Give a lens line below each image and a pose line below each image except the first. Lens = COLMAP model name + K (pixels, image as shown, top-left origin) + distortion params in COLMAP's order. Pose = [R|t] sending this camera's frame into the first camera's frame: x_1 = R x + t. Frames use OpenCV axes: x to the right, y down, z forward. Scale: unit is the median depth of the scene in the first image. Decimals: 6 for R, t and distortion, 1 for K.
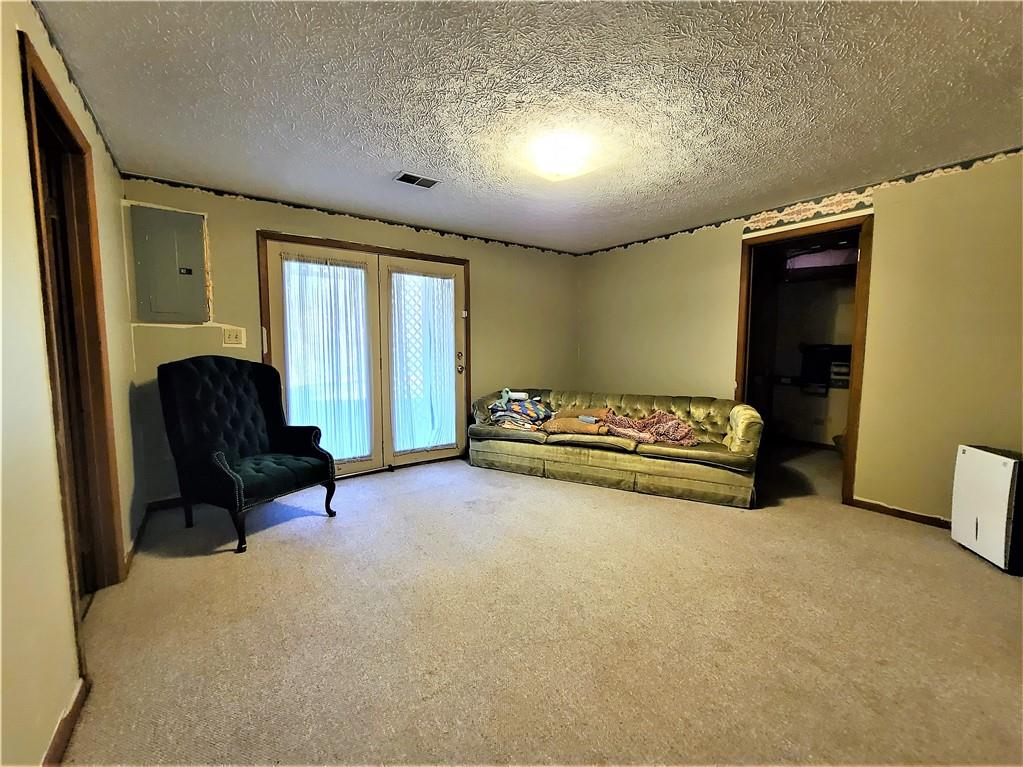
lens RADIAL K [[429.2, 0, 508.4], [0, 429.2, 381.8], [0, 0, 1]] dist [-0.000712, -0.000230]
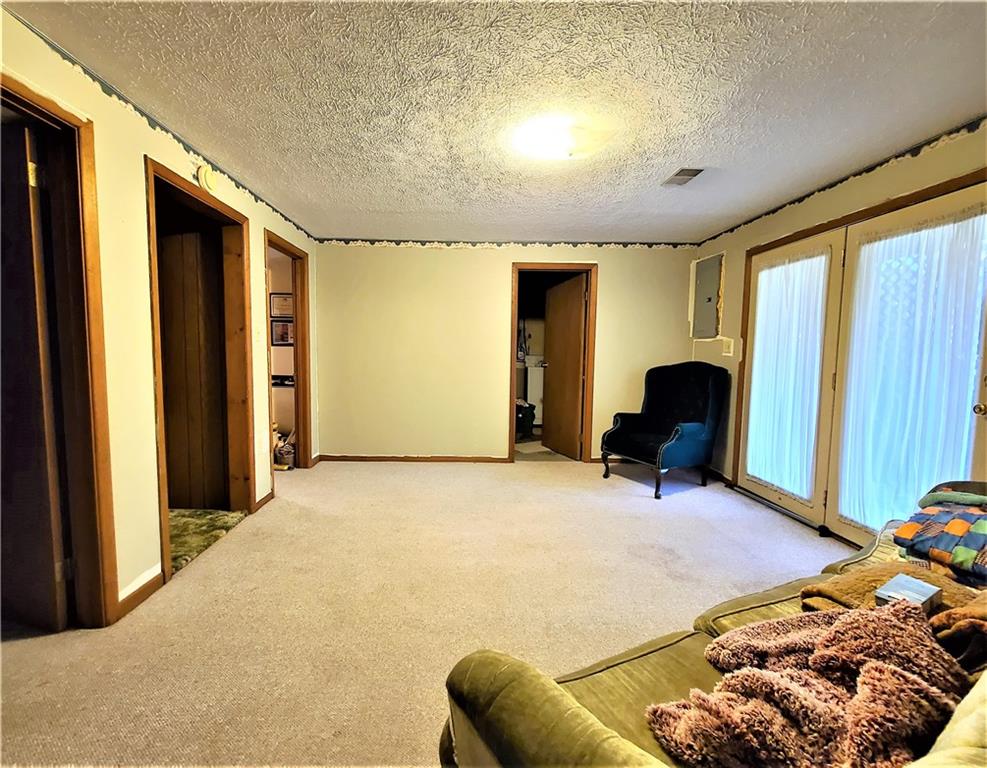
lens RADIAL K [[419.6, 0, 457.9], [0, 419.6, 382.5], [0, 0, 1]] dist [-0.000965, -0.000171]
pose [[-0.593636, 0.057242, -0.802695, 0.739179], [-0.074510, 0.989273, 0.125651, -0.096042], [0.801277, 0.134399, -0.583003, 1.070100]]
